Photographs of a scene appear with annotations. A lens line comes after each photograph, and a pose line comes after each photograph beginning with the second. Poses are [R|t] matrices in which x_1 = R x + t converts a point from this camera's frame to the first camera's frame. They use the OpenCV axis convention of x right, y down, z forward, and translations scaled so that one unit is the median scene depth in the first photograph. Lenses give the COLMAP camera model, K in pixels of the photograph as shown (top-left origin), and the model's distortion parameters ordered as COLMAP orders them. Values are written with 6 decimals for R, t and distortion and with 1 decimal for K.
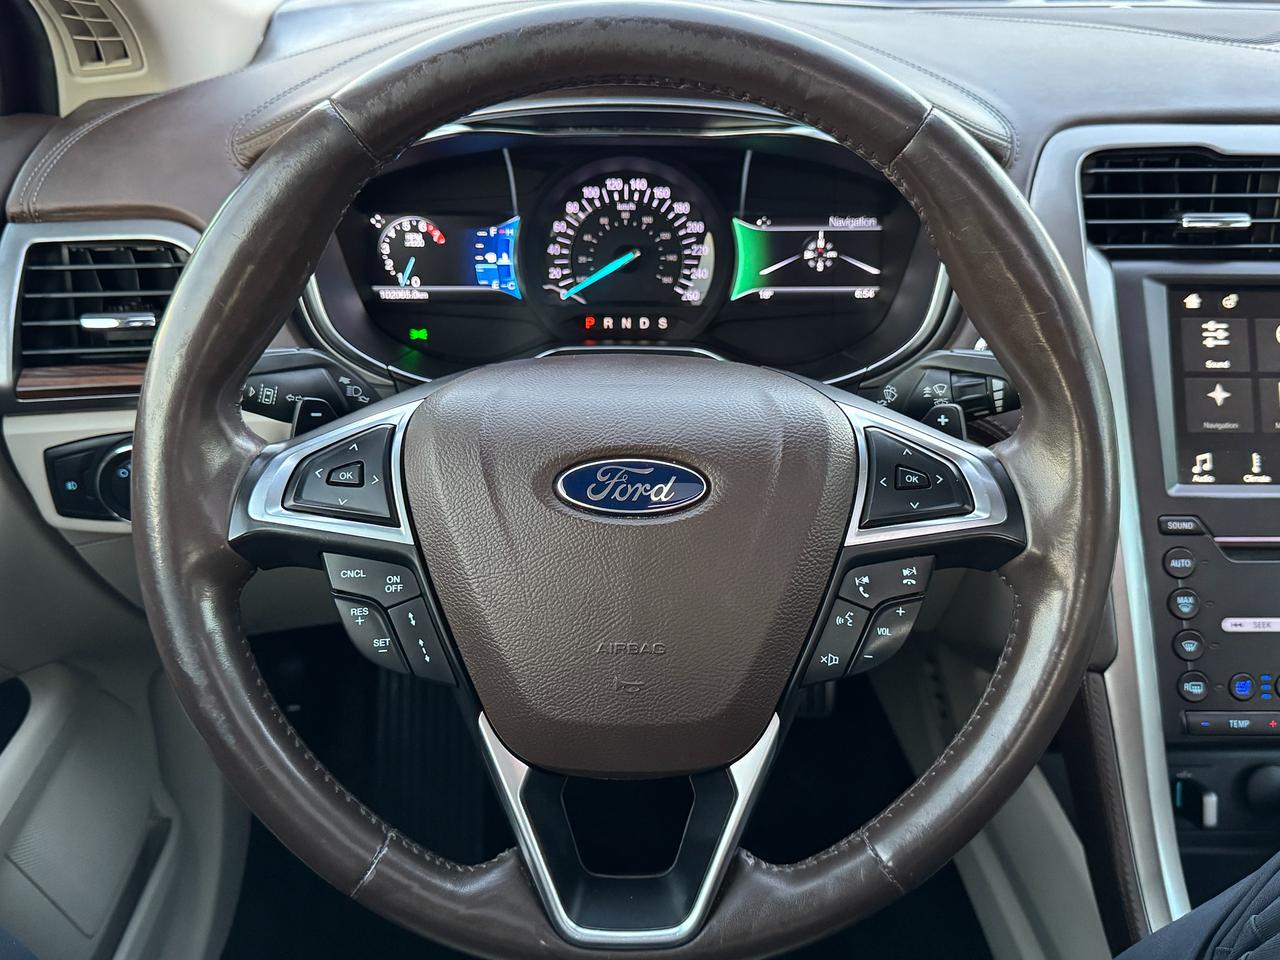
lens RADIAL K [[1201.9, 0, 689.1], [0, 1201.9, 505.2], [0, 0, 1]] dist [0.005180, 0.000000]
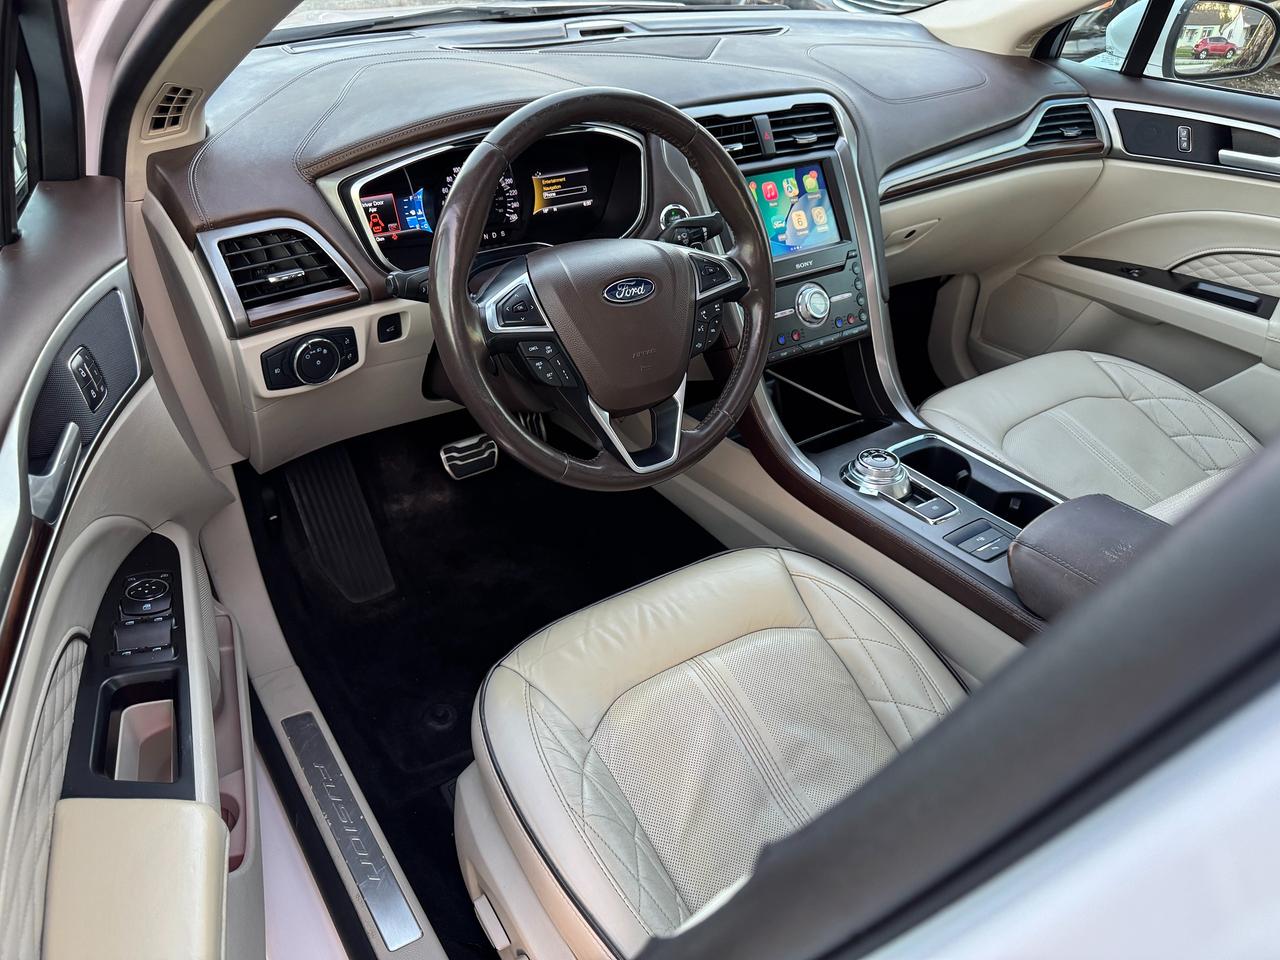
lens RADIAL K [[901.4, 0, 647.2], [0, 901.4, 477.9], [0, 0, 1]] dist [0.051542, -0.048826]
pose [[0.848423, -0.283521, 0.446983, -0.644792], [0.225975, 0.957639, 0.178505, 0.022185], [-0.478658, -0.050441, 0.876552, -0.466468]]
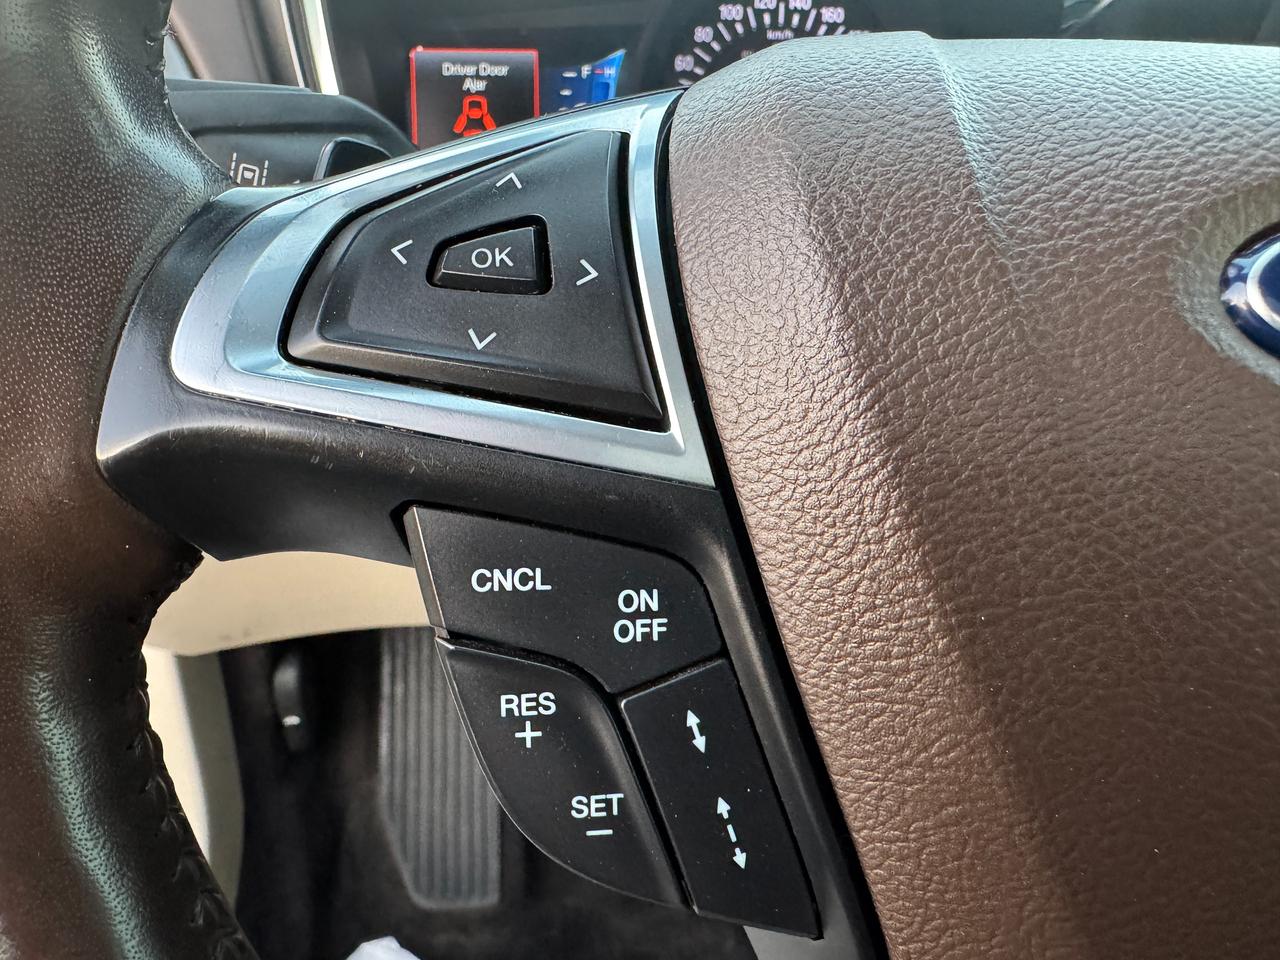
lens RADIAL K [[901.4, 0, 557.4], [0, 901.4, 492.0], [0, 0, 1]] dist [0.051542, -0.048826]
pose [[0.999694, 0.010719, -0.022312, -0.175557], [-0.011216, 0.999689, -0.022283, 0.026520], [0.022066, 0.022526, 0.999503, 0.515416]]
